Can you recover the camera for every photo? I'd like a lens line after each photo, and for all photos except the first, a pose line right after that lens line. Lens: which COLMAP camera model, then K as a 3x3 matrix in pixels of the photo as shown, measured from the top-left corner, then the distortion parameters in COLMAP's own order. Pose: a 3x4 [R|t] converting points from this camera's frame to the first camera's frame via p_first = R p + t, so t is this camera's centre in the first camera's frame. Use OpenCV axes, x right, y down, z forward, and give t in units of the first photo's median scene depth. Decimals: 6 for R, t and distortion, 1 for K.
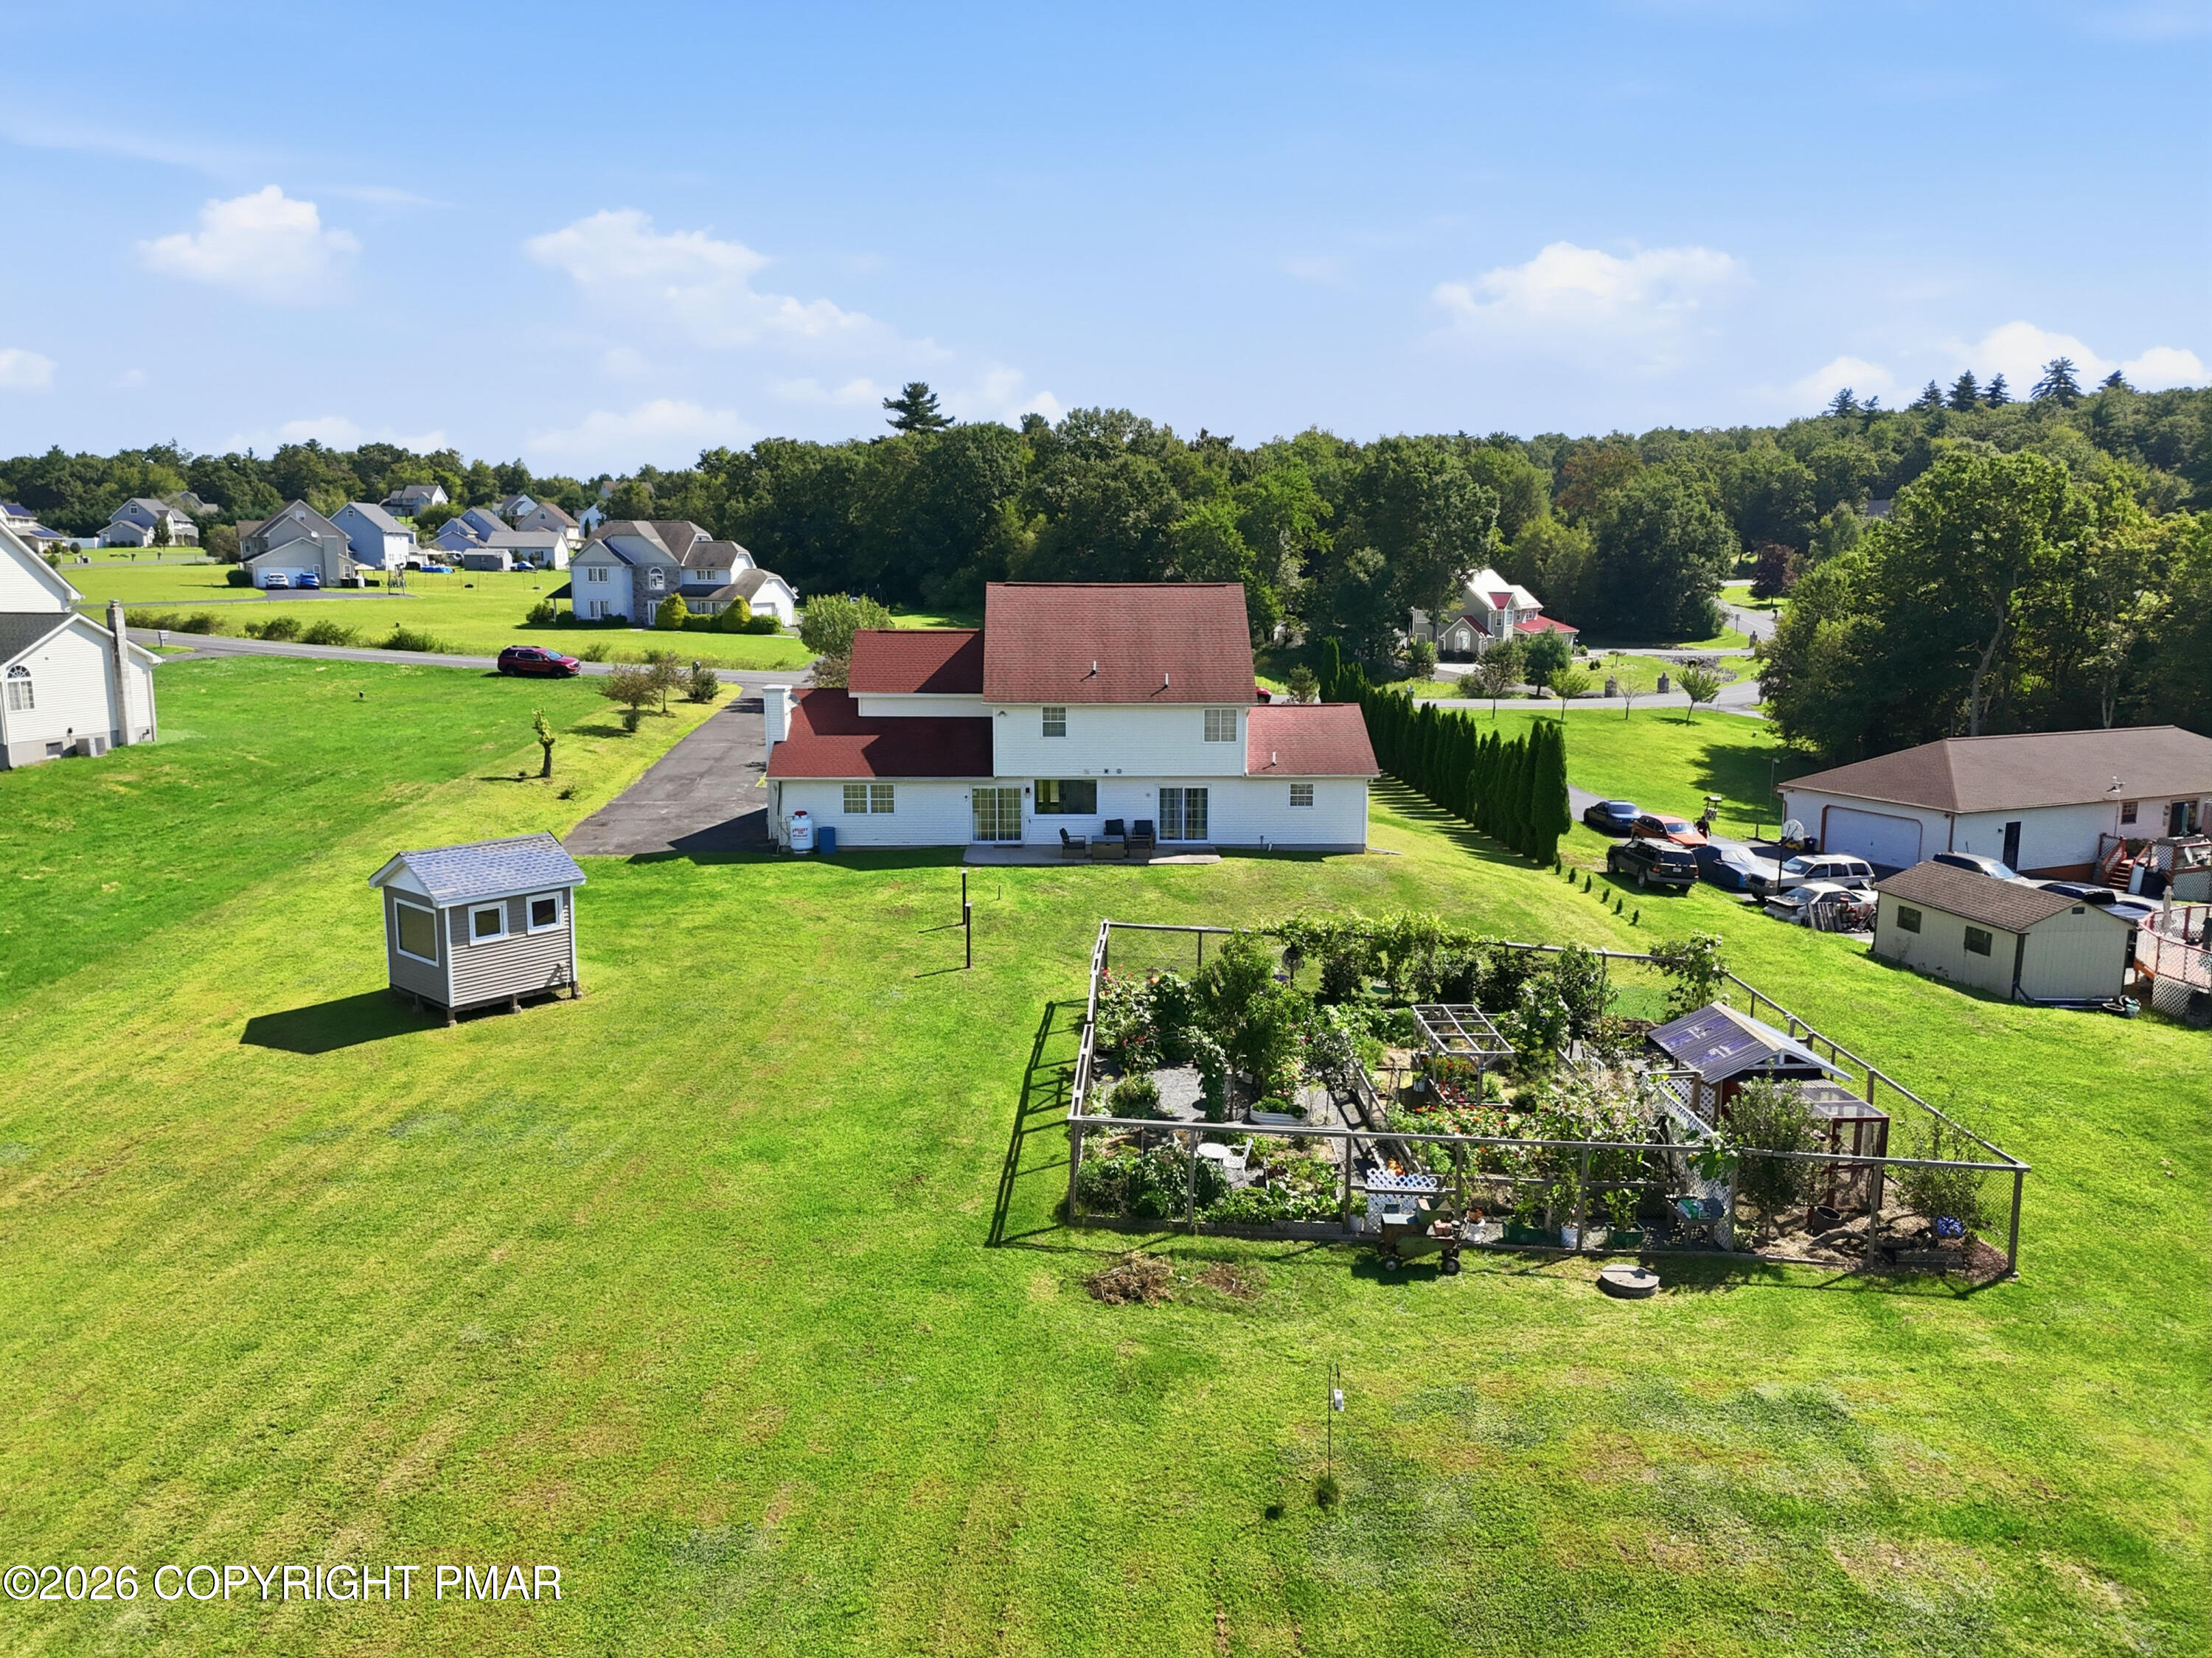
lens RADIAL K [[1627.9, 0, 1106.0], [0, 1627.9, 808.5], [0, 0, 1]] dist [0.067974, -0.054849]
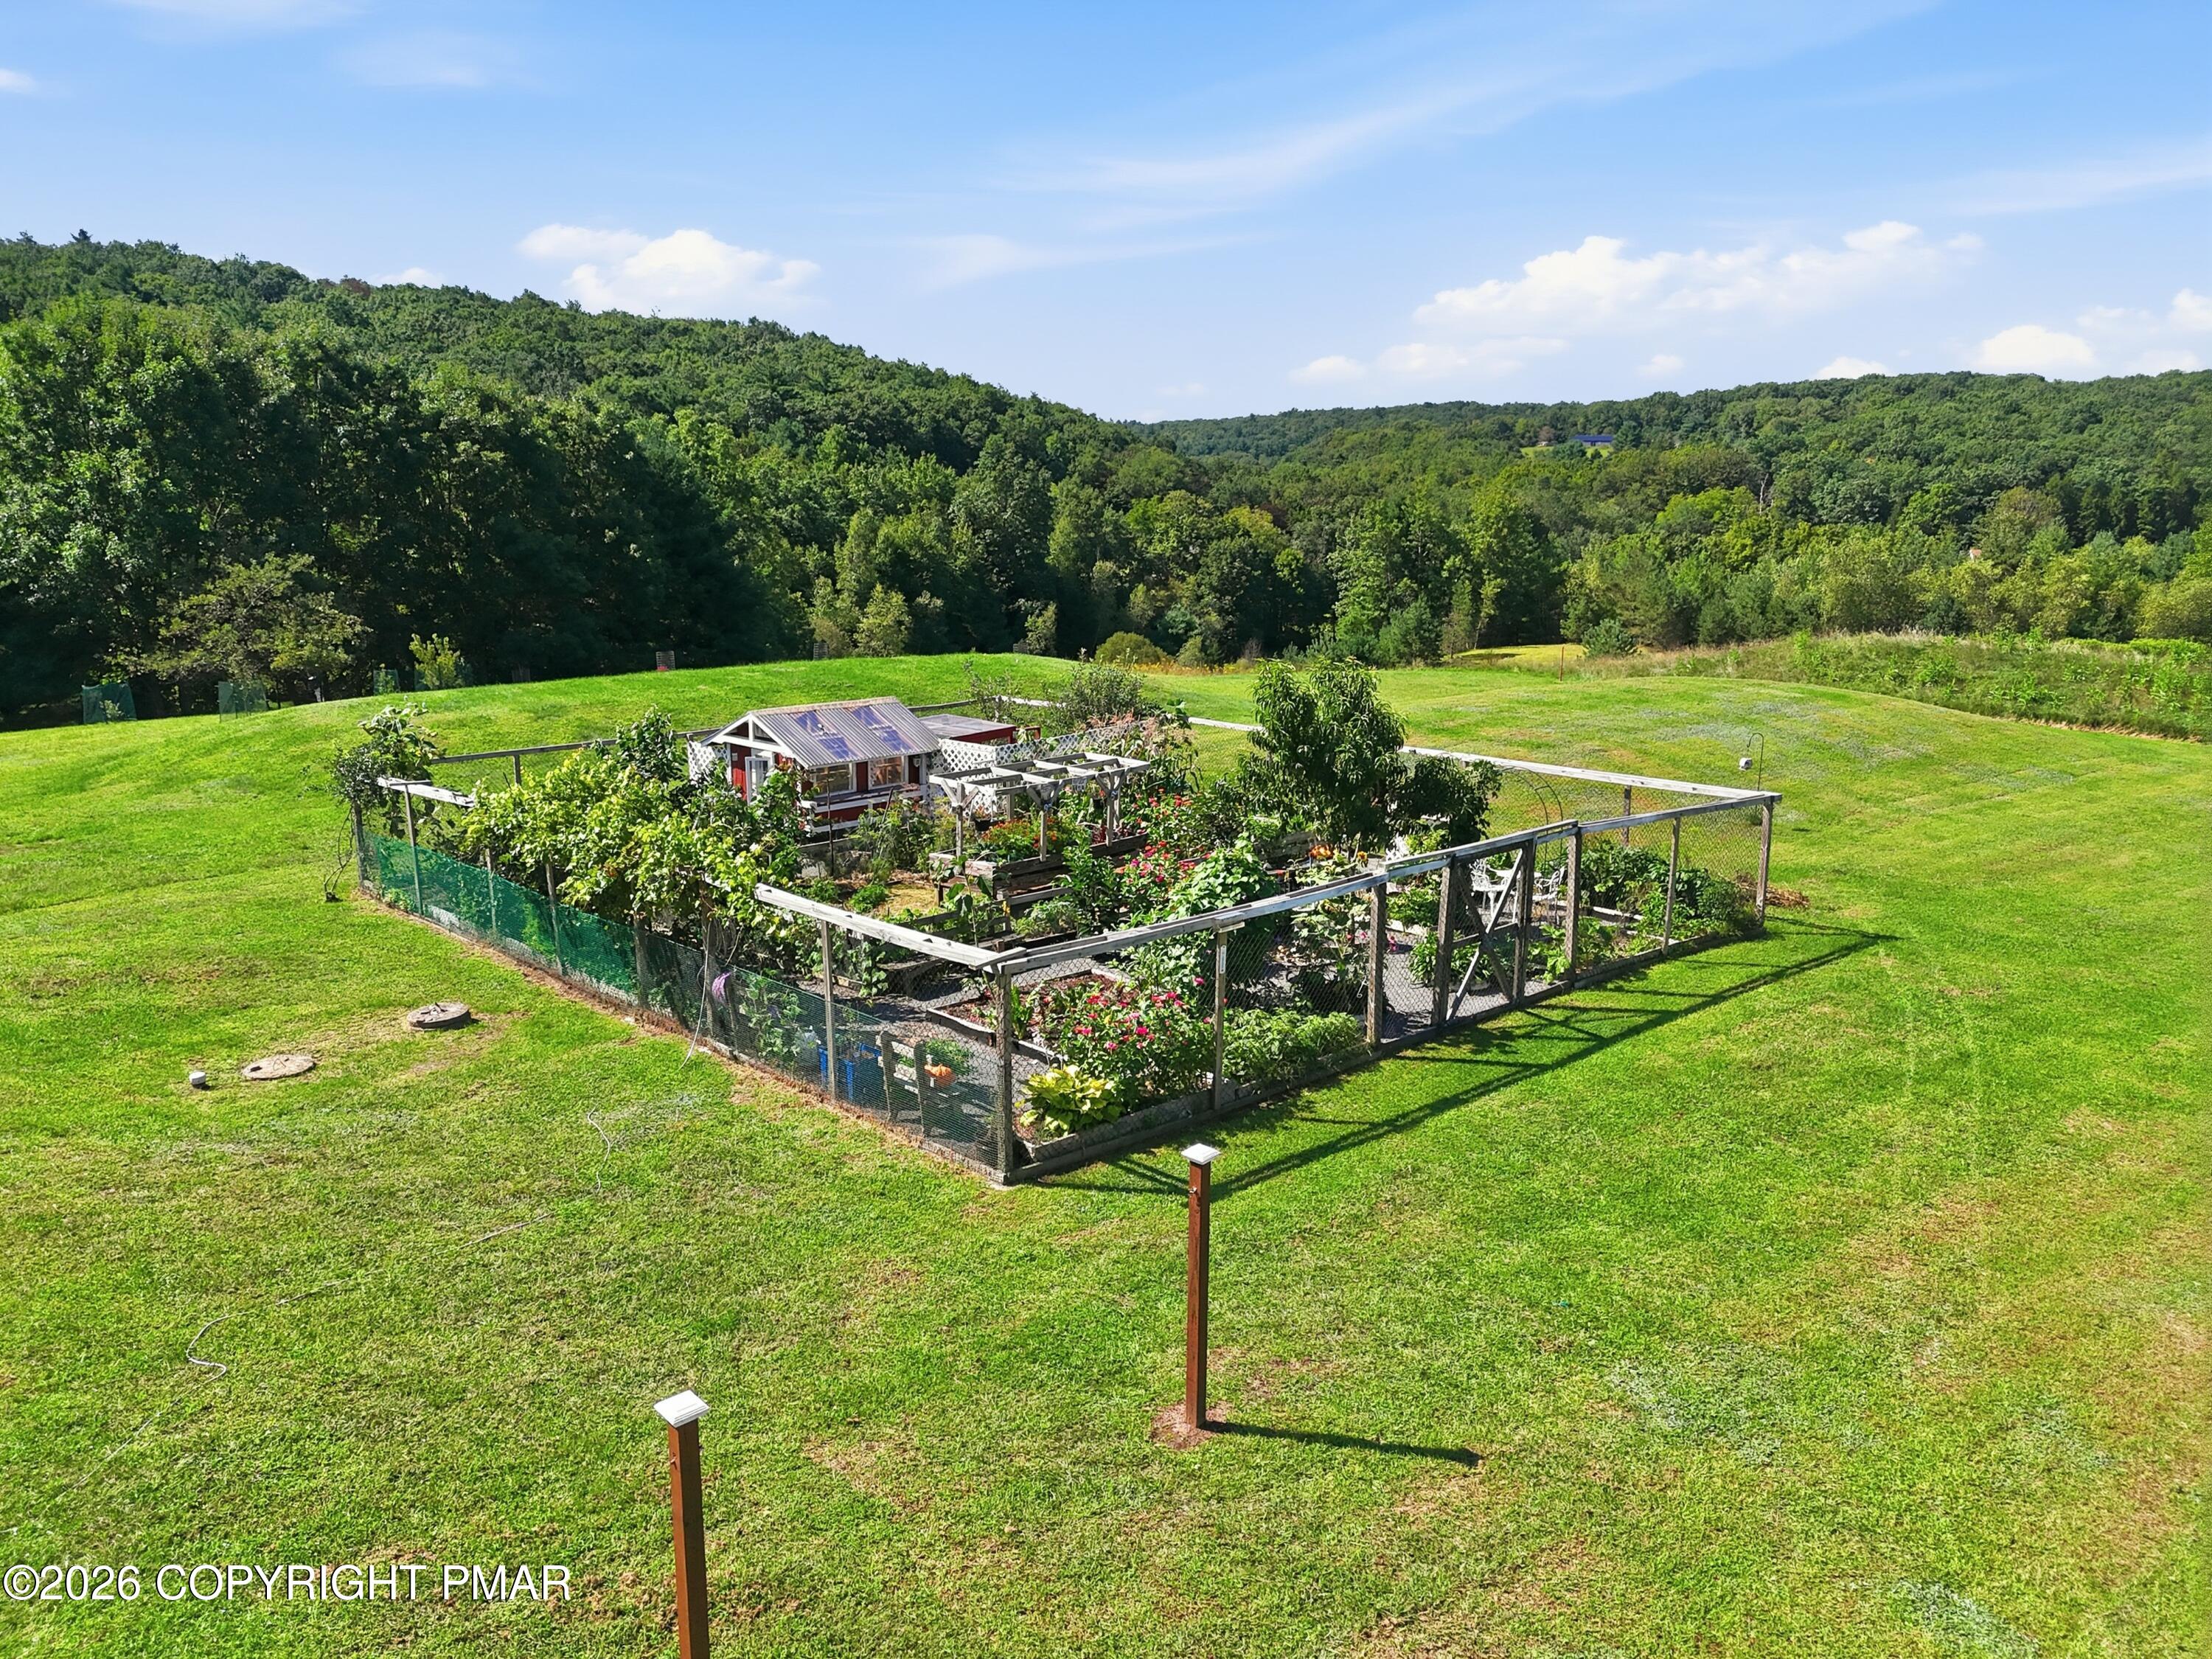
lens RADIAL K [[1623.7, 0, 1106.0], [0, 1623.7, 829.5], [0, 0, 1]] dist [0.052689, -0.037678]
pose [[-0.709243, -0.169098, 0.684383, -0.168580], [0.097948, 0.937752, 0.333207, -0.041860], [-0.698127, 0.303358, -0.648531, 0.889521]]
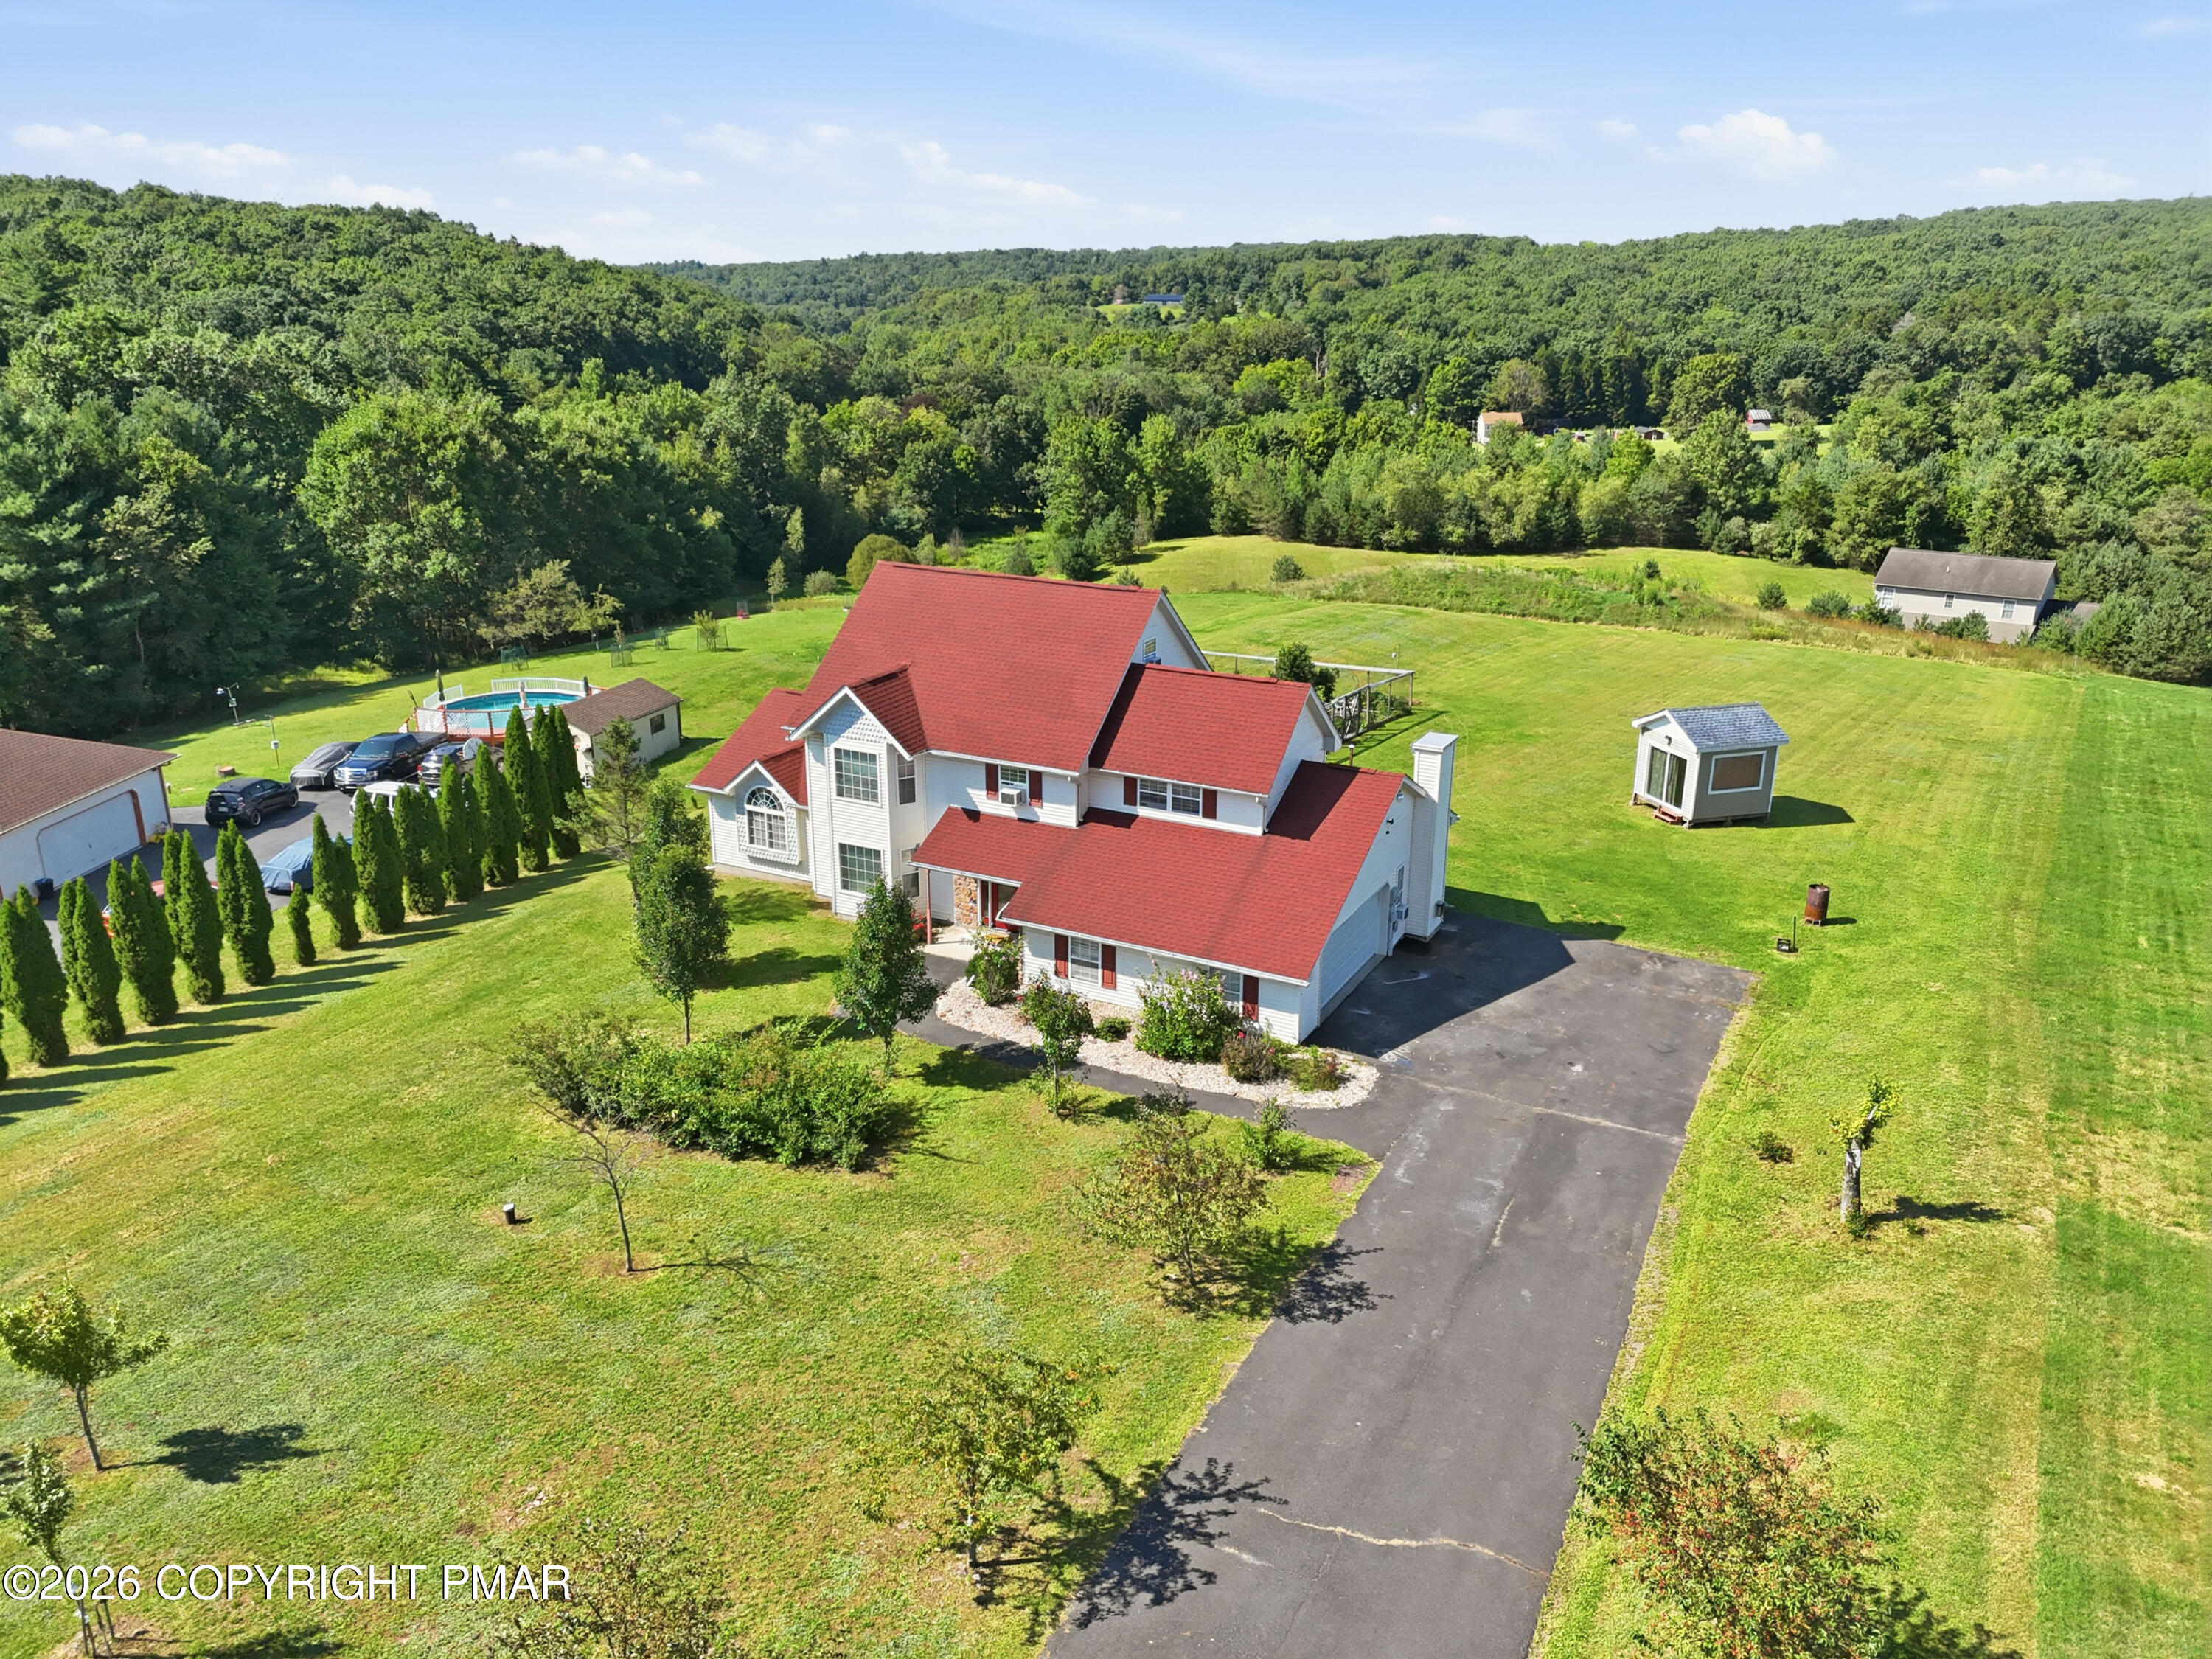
lens RADIAL K [[1639.6, 0, 1115.4], [0, 1639.6, 826.5], [0, 0, 1]] dist [0.073156, -0.067982]
pose [[-0.869914, -0.161248, 0.466099, -0.441250], [0.068664, 0.896246, 0.438210, -0.389069], [-0.488400, 0.413210, -0.768585, 1.709588]]
